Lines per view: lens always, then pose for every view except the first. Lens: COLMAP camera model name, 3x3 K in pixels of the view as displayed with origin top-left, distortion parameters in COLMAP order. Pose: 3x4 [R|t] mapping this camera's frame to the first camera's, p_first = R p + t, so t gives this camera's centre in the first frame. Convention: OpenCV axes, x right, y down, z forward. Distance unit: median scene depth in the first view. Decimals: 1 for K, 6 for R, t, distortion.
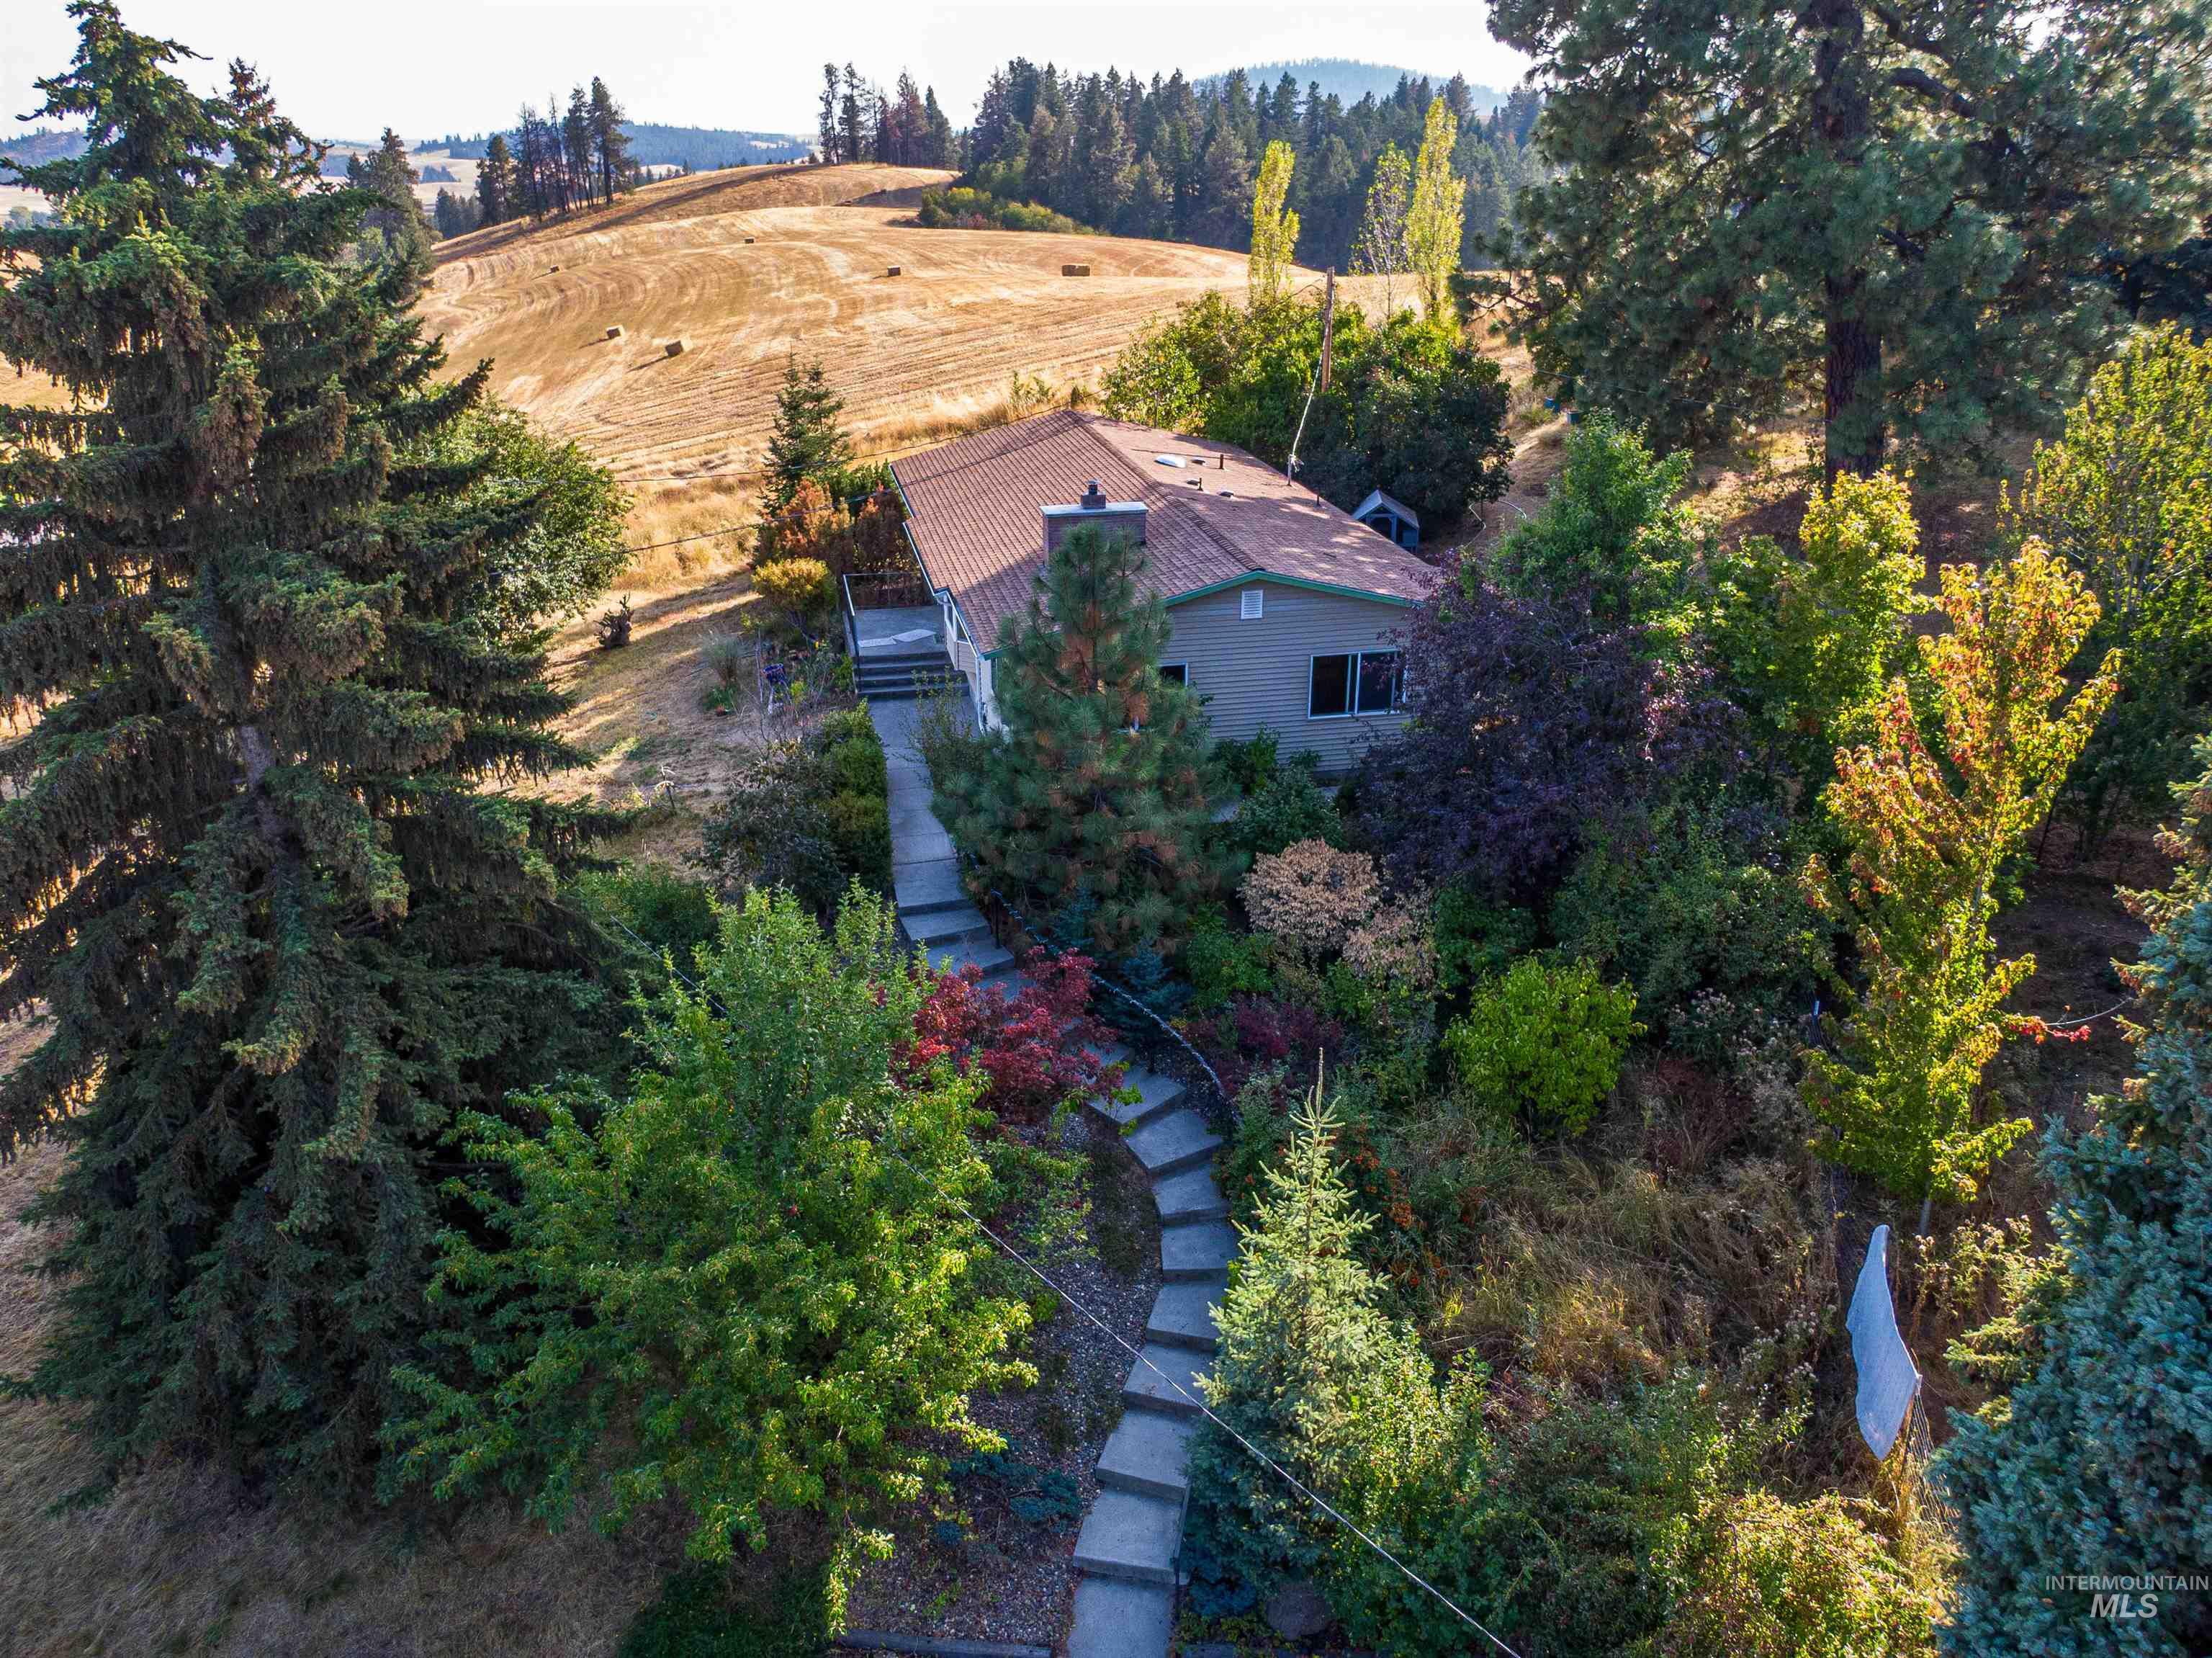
lens RADIAL K [[1632.5, 0, 1104.3], [0, 1632.5, 831.0], [0, 0, 1]] dist [0.014070, -0.020353]
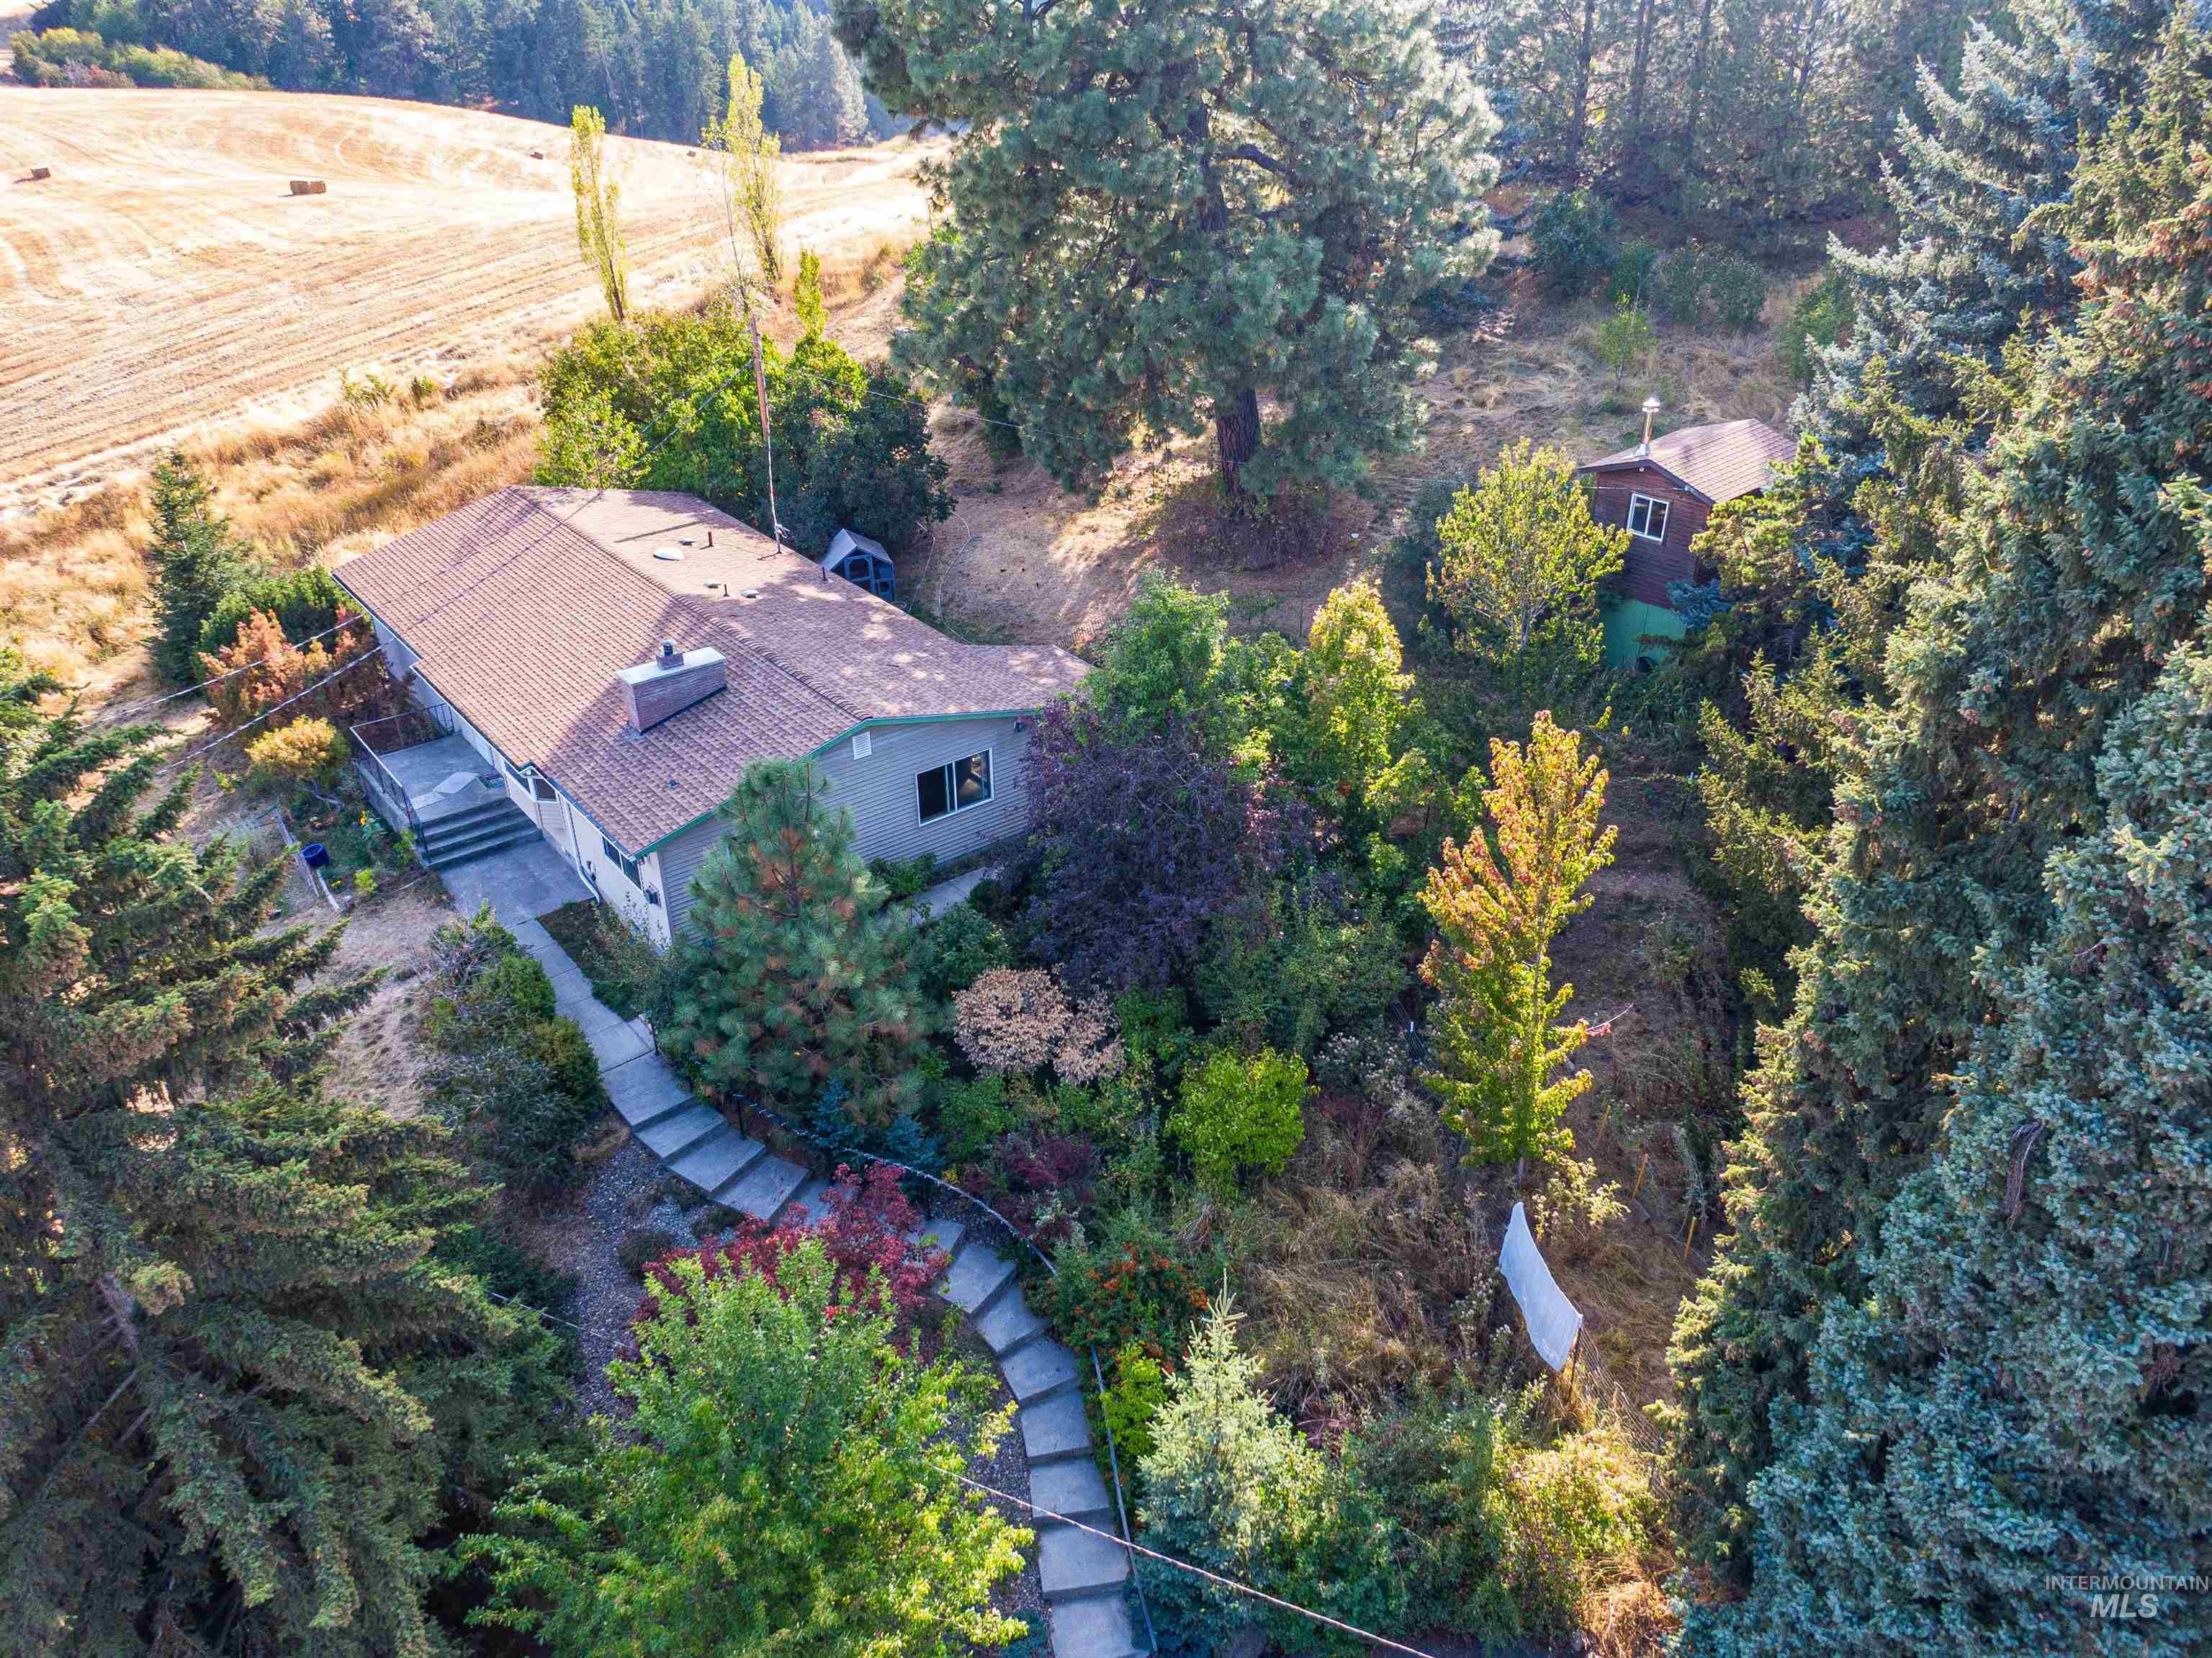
lens RADIAL K [[1569.1, 0, 1107.1], [0, 1569.1, 826.4], [0, 0, 1]] dist [0.020262, -0.003449]
pose [[0.881548, -0.230914, 0.411766, -0.195887], [0.170154, 0.969001, 0.179124, -0.230285], [-0.440364, -0.087843, 0.893512, -0.017538]]
